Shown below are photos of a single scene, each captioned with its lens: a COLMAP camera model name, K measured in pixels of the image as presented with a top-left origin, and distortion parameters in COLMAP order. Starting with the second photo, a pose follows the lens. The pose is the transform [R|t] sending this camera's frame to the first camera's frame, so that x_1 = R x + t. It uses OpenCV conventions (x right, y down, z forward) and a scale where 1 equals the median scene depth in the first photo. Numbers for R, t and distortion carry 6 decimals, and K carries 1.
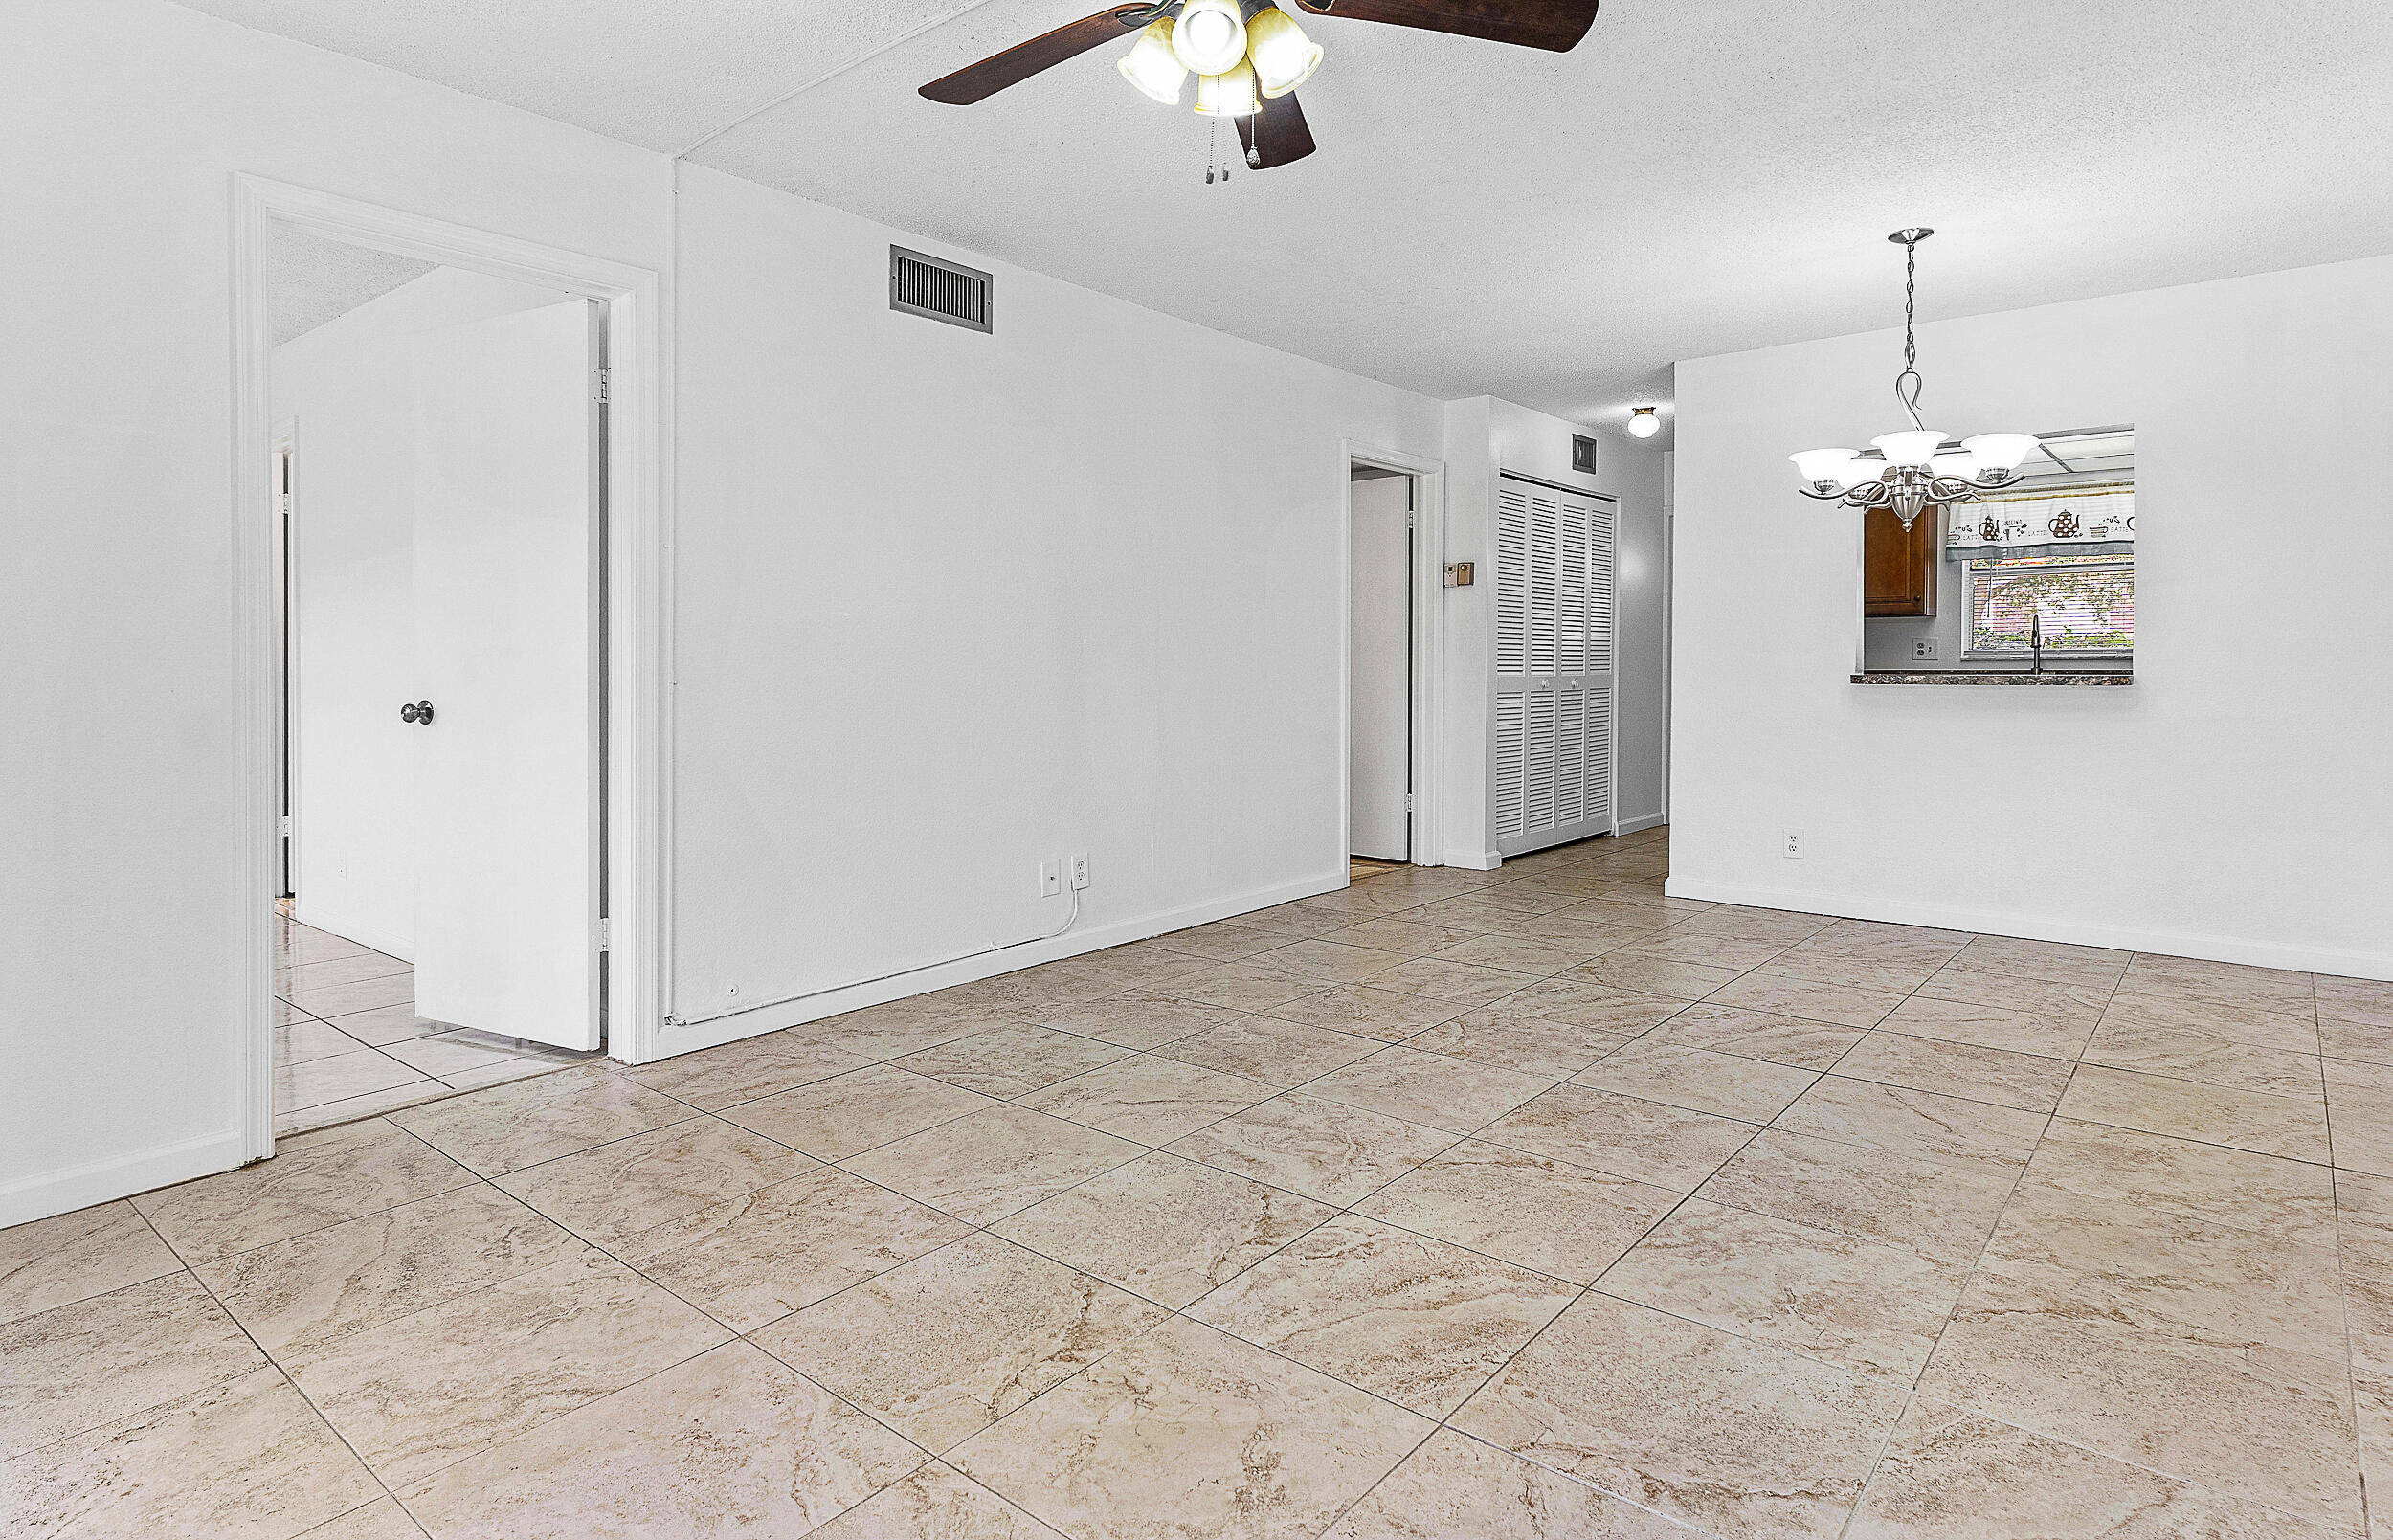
lens RADIAL K [[1294.2, 0, 1151.9], [0, 1294.2, 674.1], [0, 0, 1]] dist [-0.000633, 0.002223]
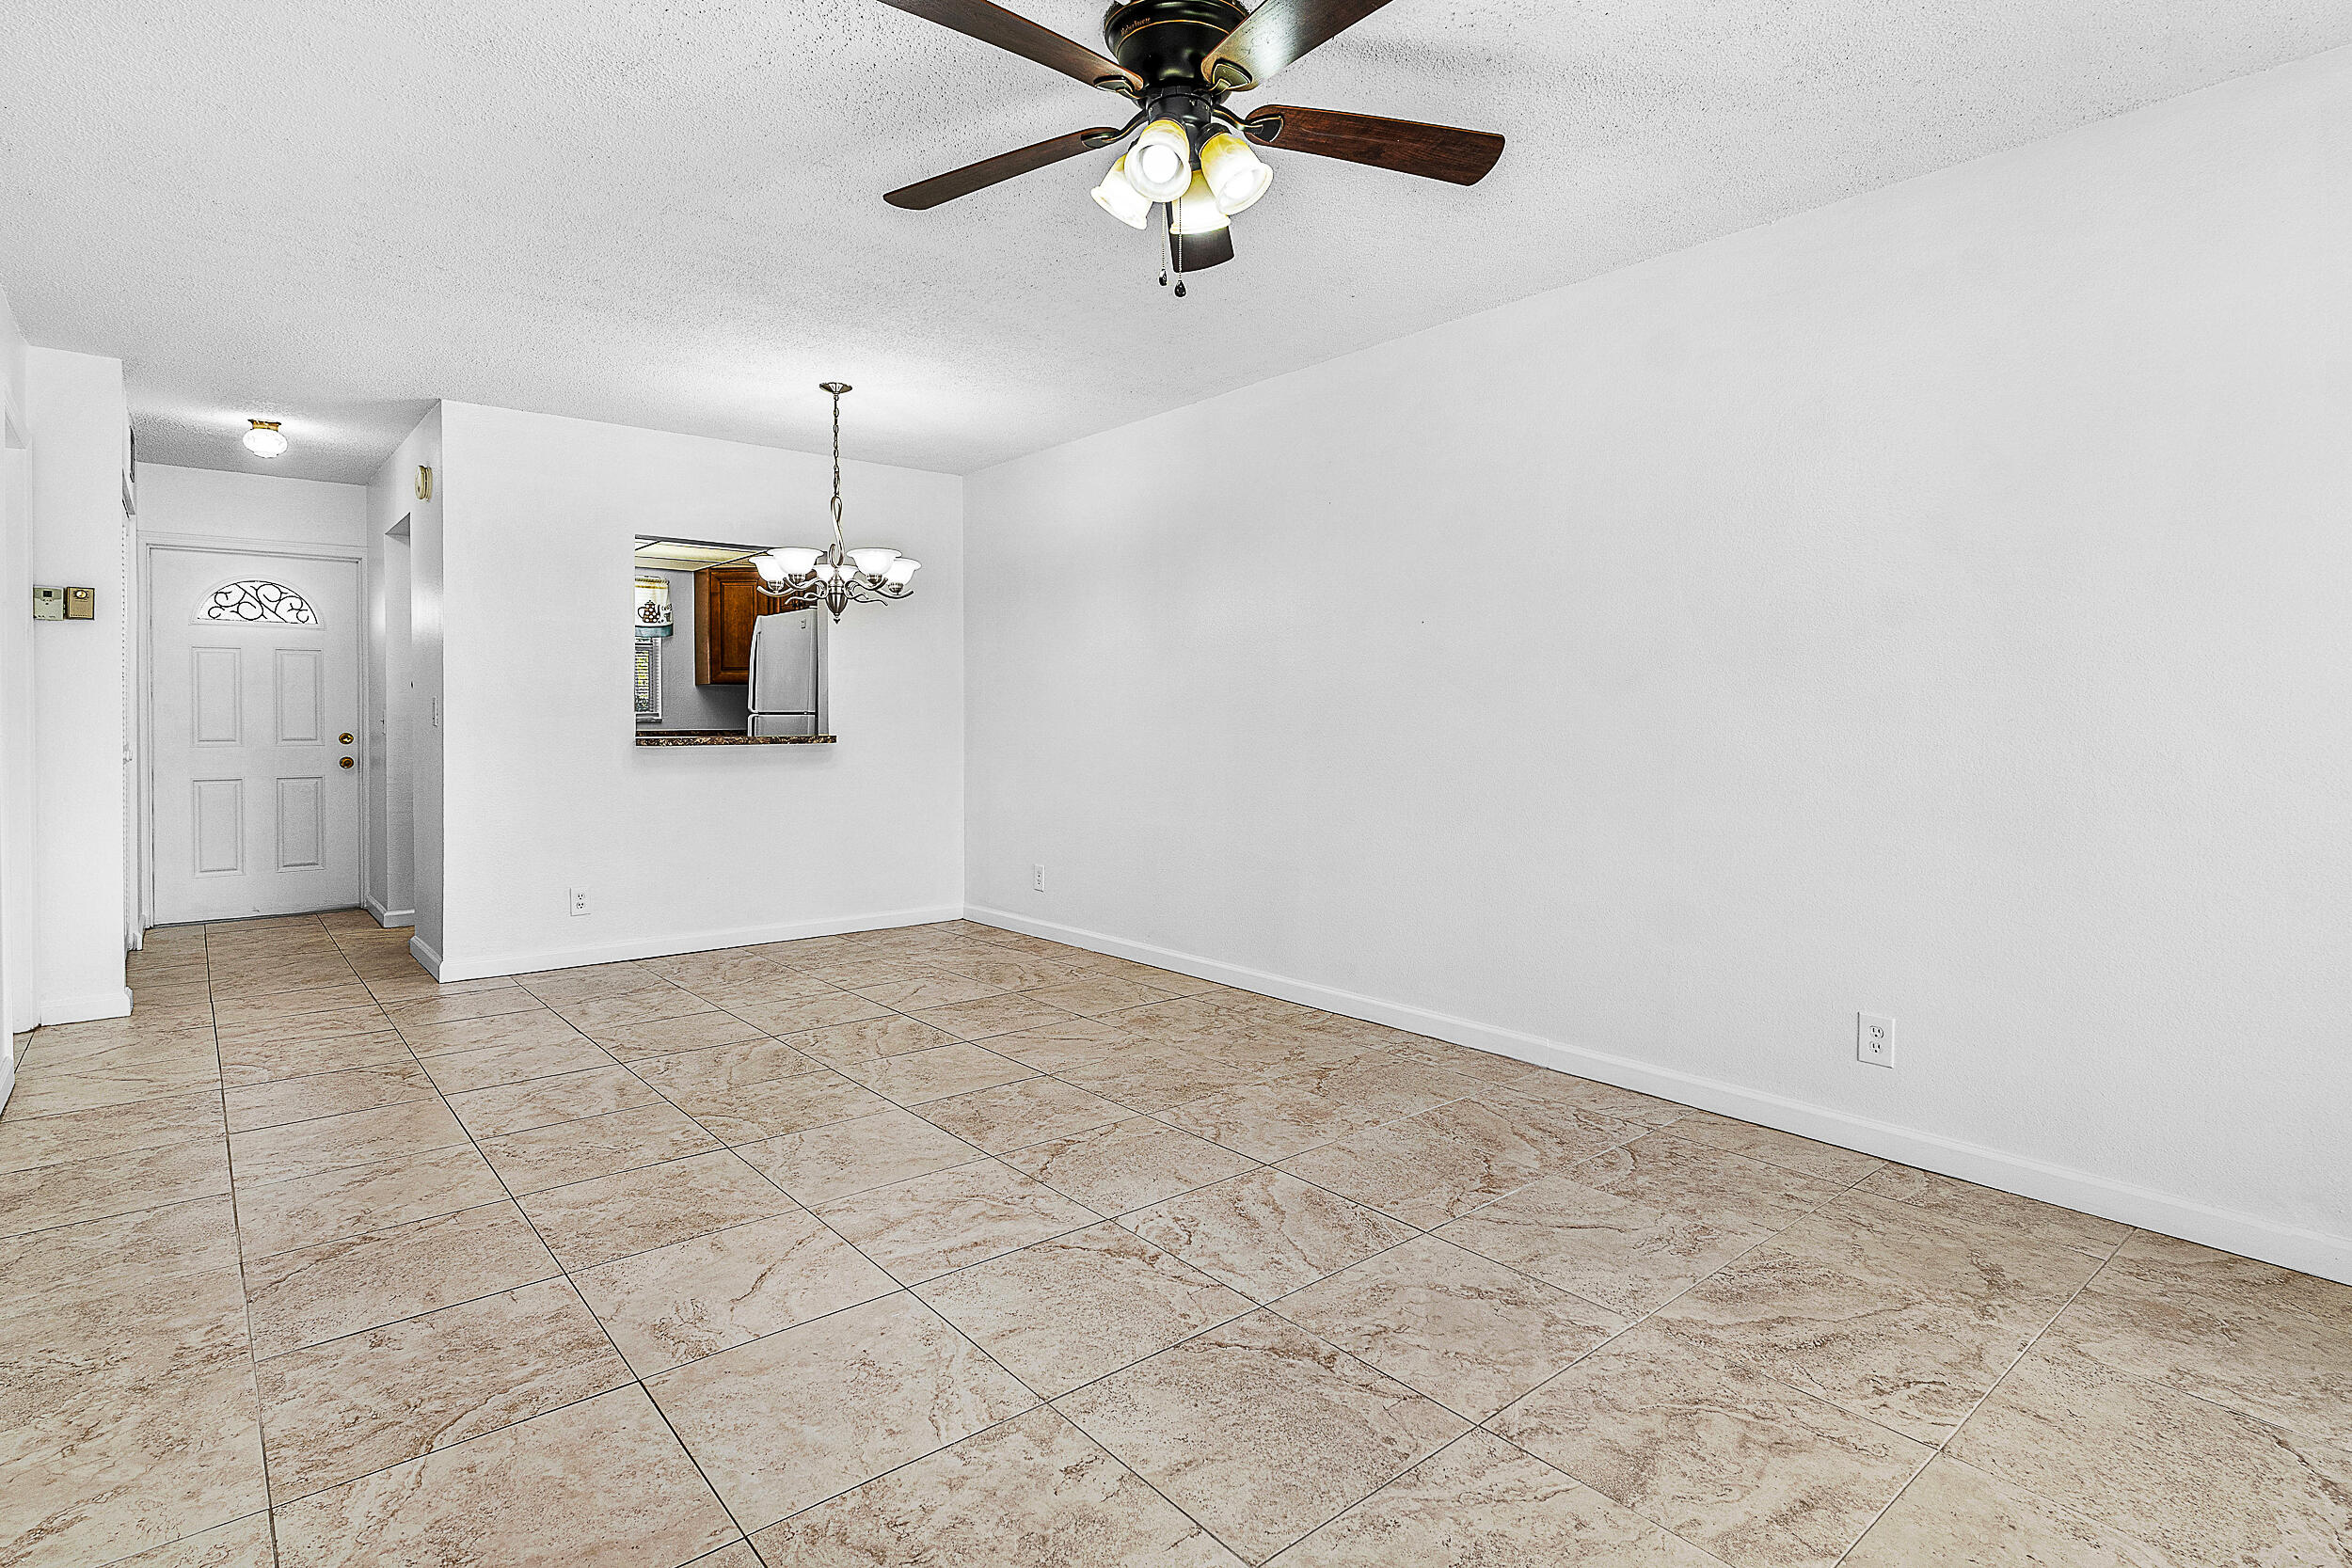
lens RADIAL K [[1247.7, 0, 1237.1], [0, 1247.7, 703.5], [0, 0, 1]] dist [-0.001102, -0.000149]
pose [[0.113408, 0.011979, 0.993476, -0.862018], [0.011090, 0.999850, -0.013322, -0.015716], [-0.993487, 0.012528, 0.113258, 0.716187]]
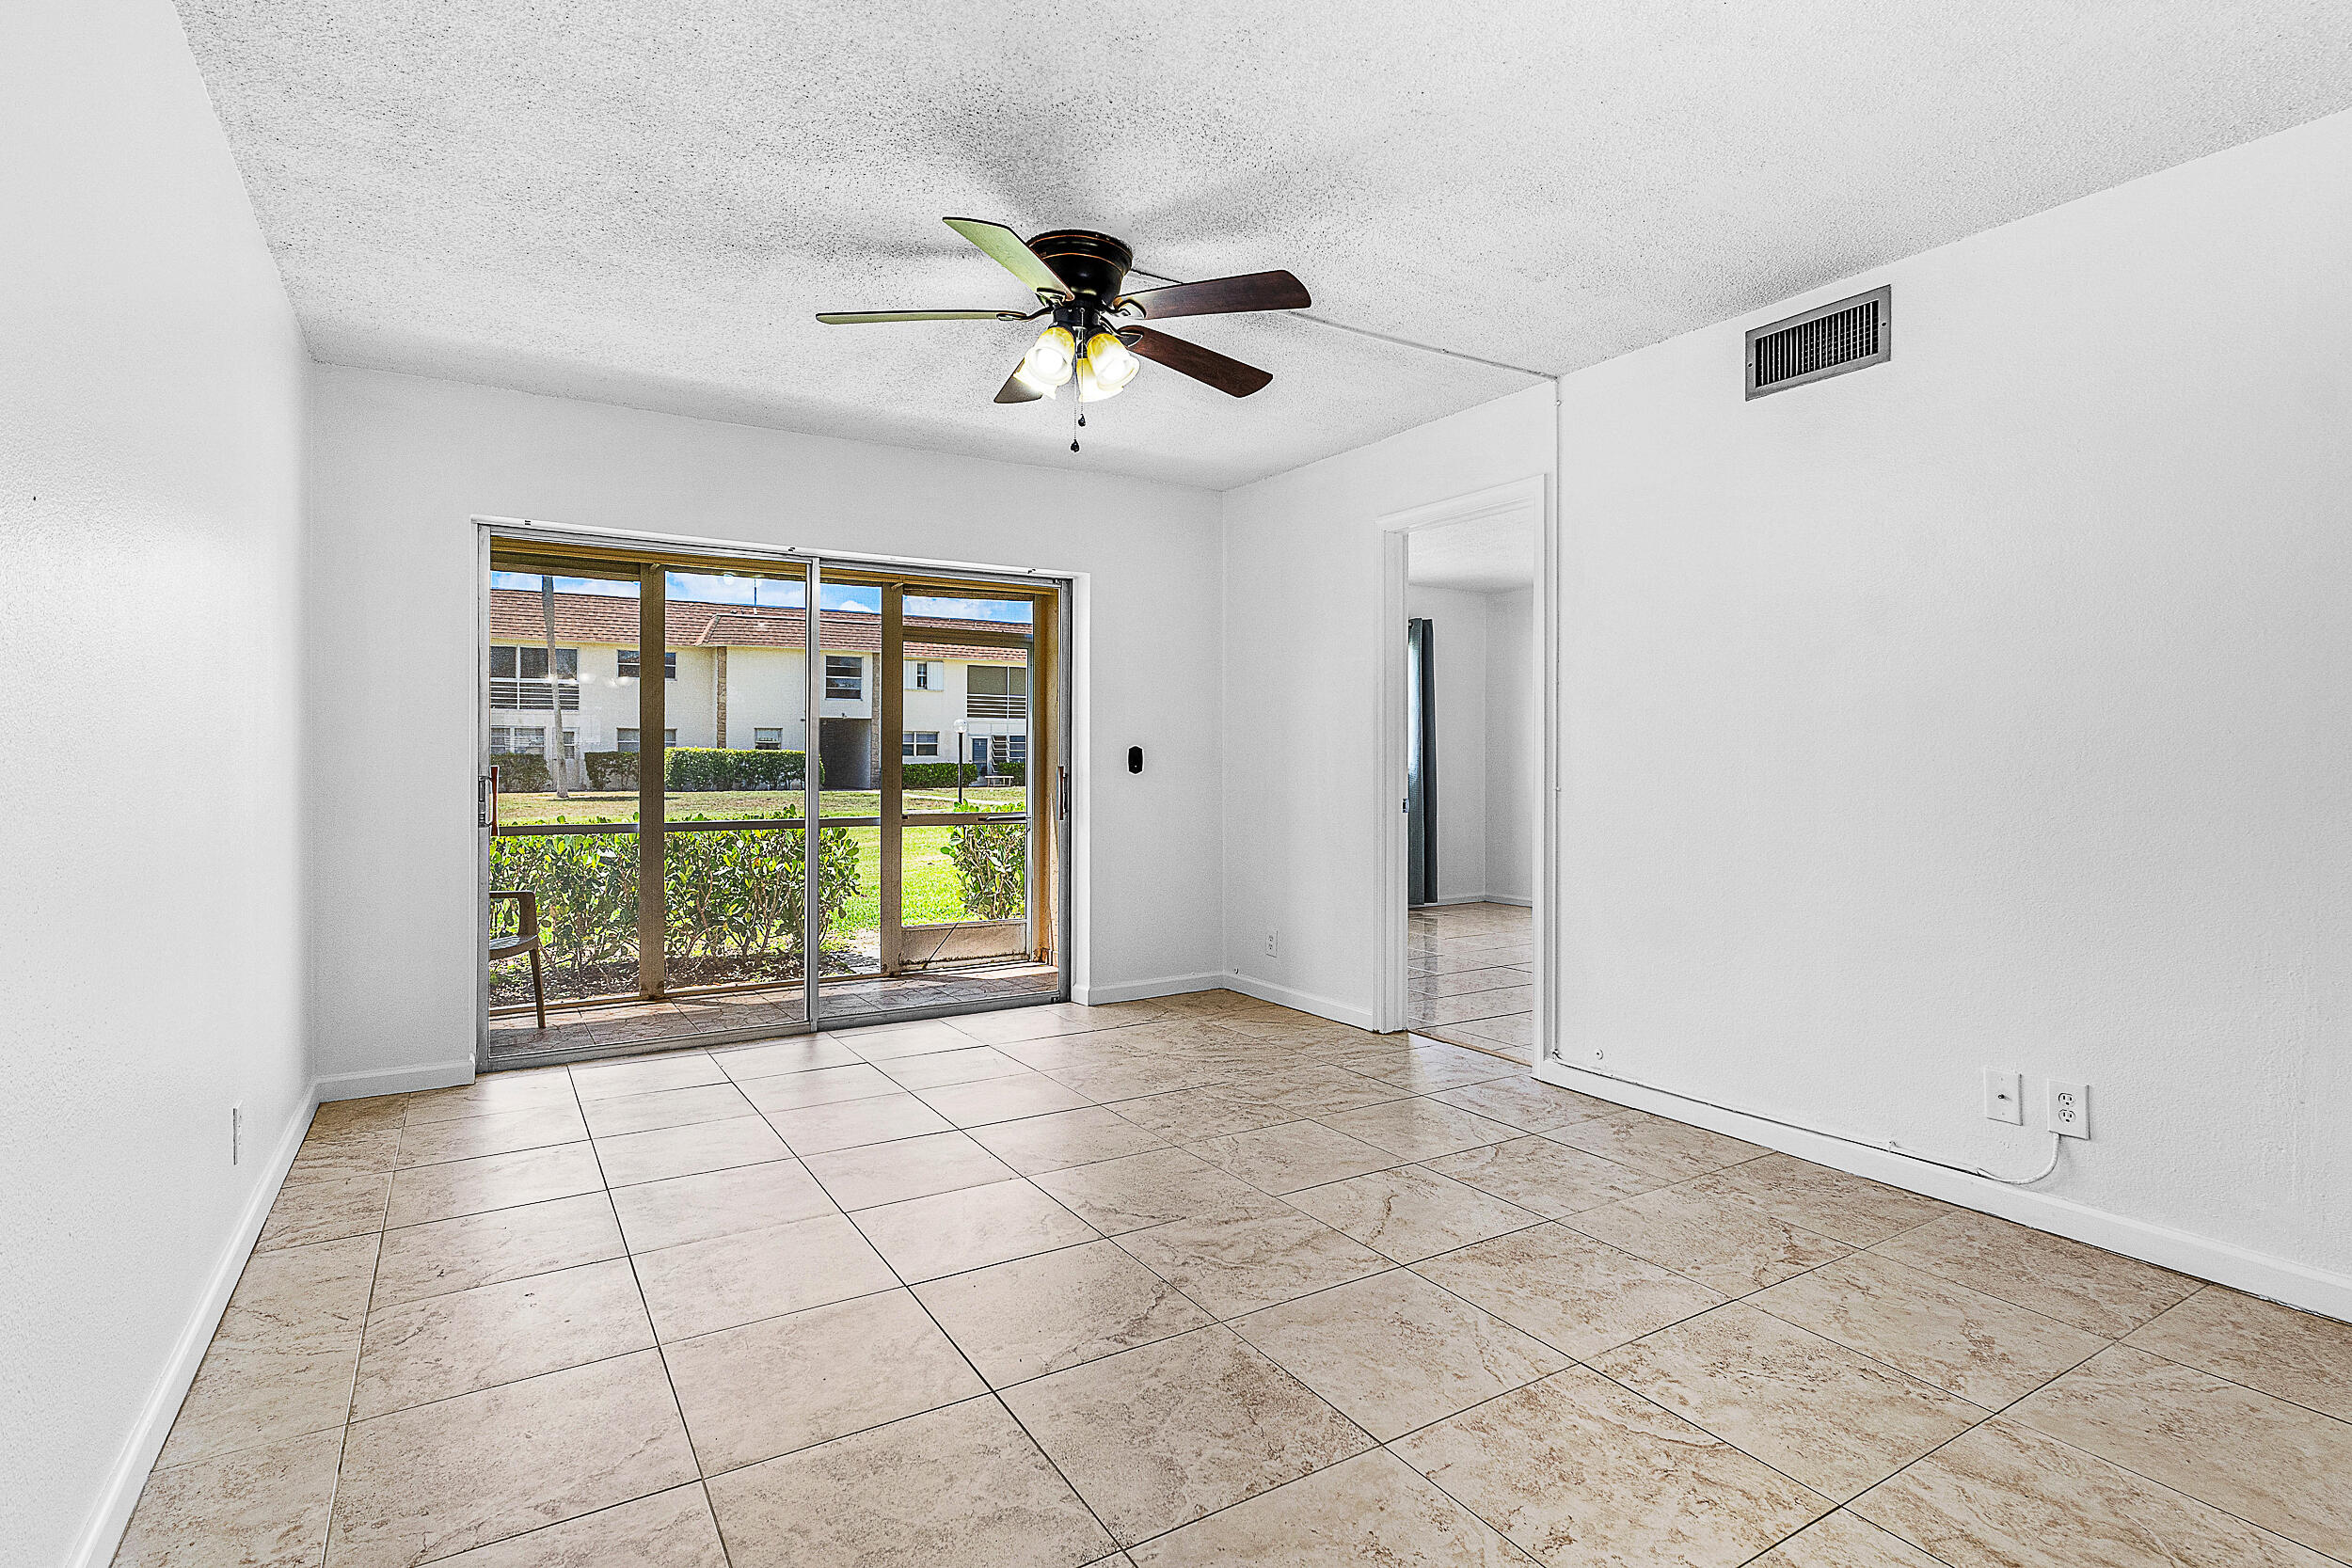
lens RADIAL K [[1160.8, 0, 1177.1], [0, 1160.8, 769.5], [0, 0, 1]] dist [-0.003618, 0.000180]
pose [[-0.300086, 0.010205, -0.953858, 1.084878], [-0.010926, 0.999840, 0.014134, -0.034218], [0.953850, 0.014664, -0.299926, 1.296867]]
